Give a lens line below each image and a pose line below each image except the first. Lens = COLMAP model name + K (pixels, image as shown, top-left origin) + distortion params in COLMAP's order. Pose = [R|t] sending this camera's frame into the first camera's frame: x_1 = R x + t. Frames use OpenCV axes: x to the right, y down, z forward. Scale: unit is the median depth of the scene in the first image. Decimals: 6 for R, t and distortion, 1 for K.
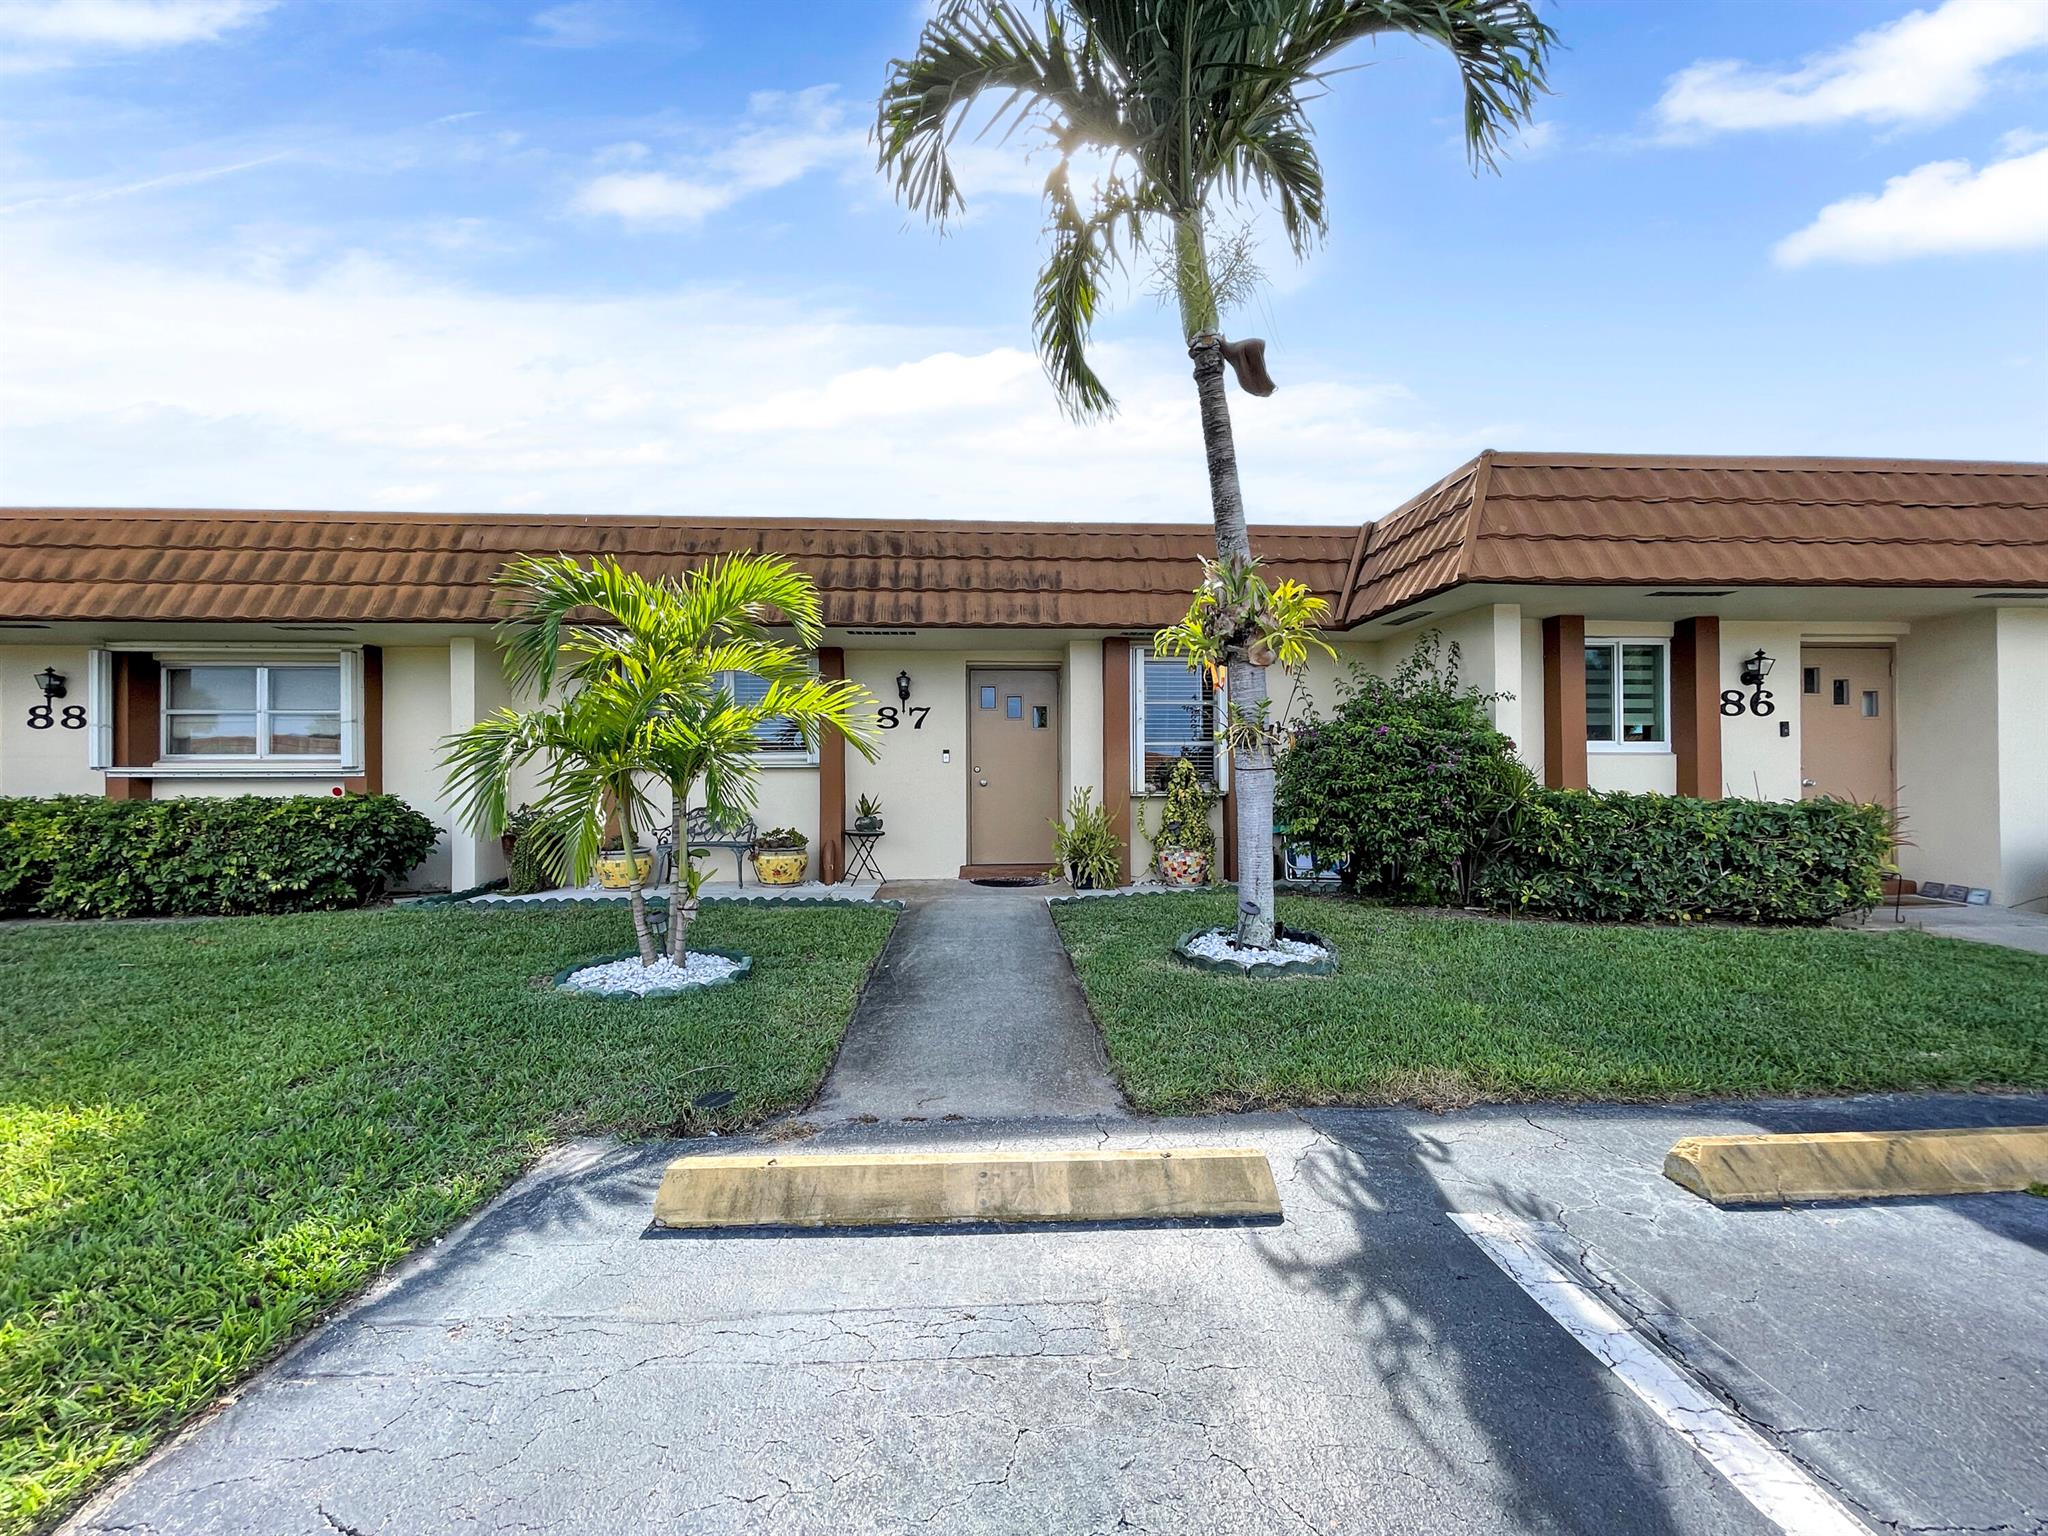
lens RADIAL K [[827.7, 0, 1021.7], [0, 827.7, 768.2], [0, 0, 1]] dist [-0.001570, 0.000567]
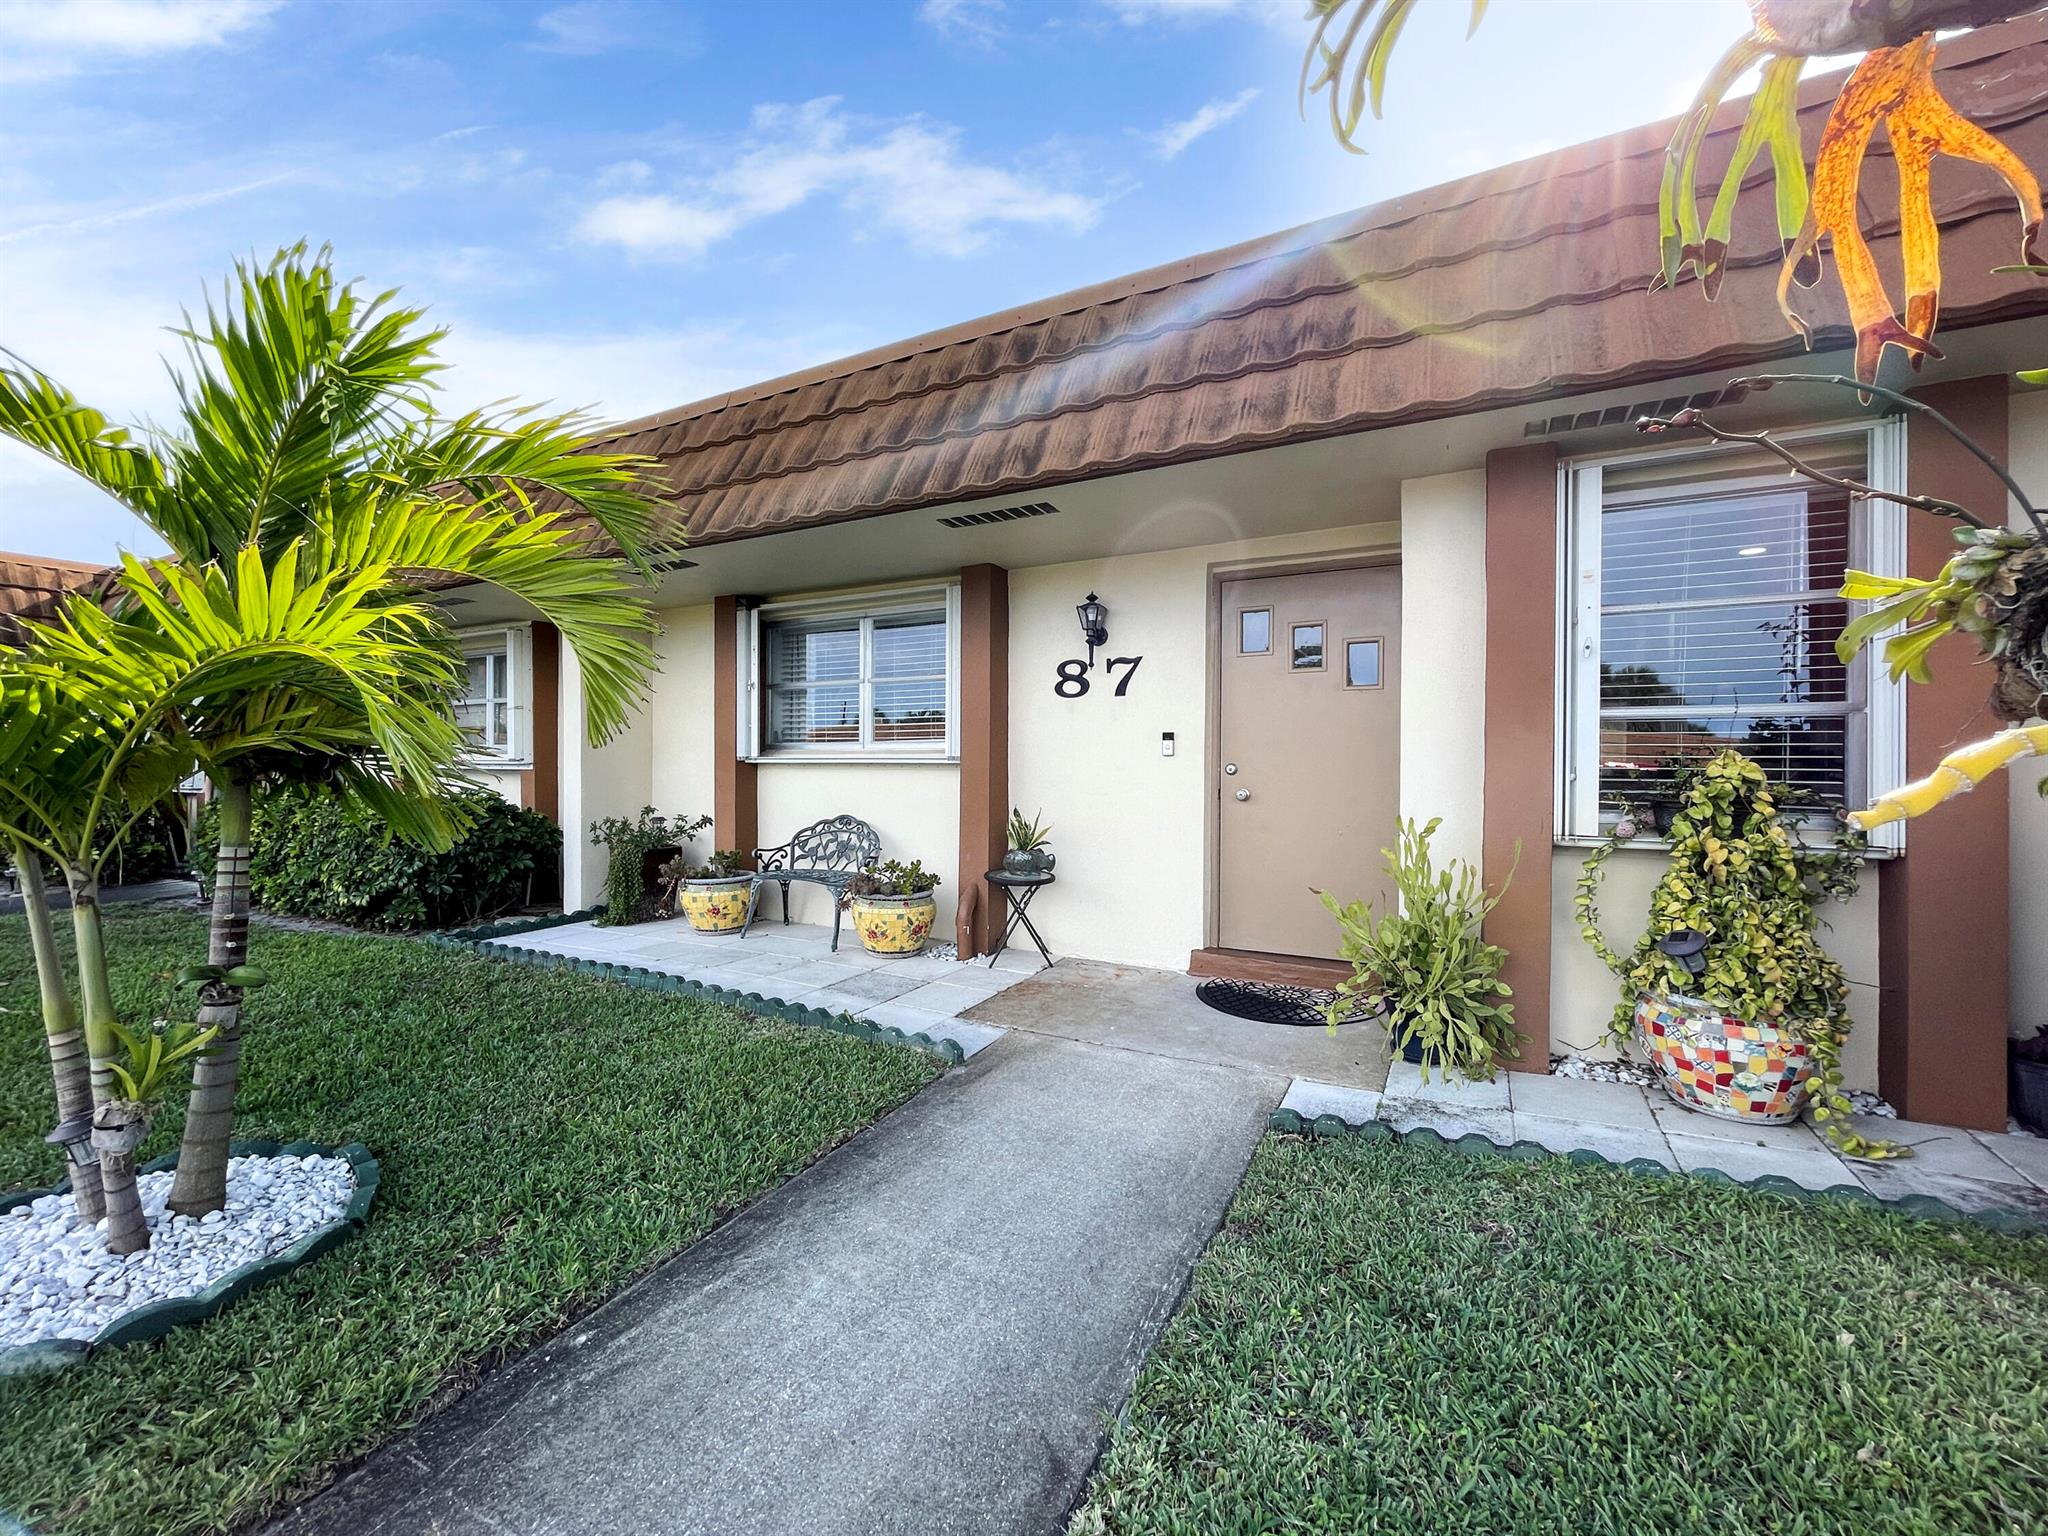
lens RADIAL K [[827.7, 0, 1021.7], [0, 827.7, 768.2], [0, 0, 1]] dist [-0.001570, 0.000567]
pose [[0.848008, 0.011447, -0.529859, 0.123128], [-0.001920, 0.999827, 0.018527, -0.009771], [0.529979, -0.014694, 0.847883, 0.524299]]
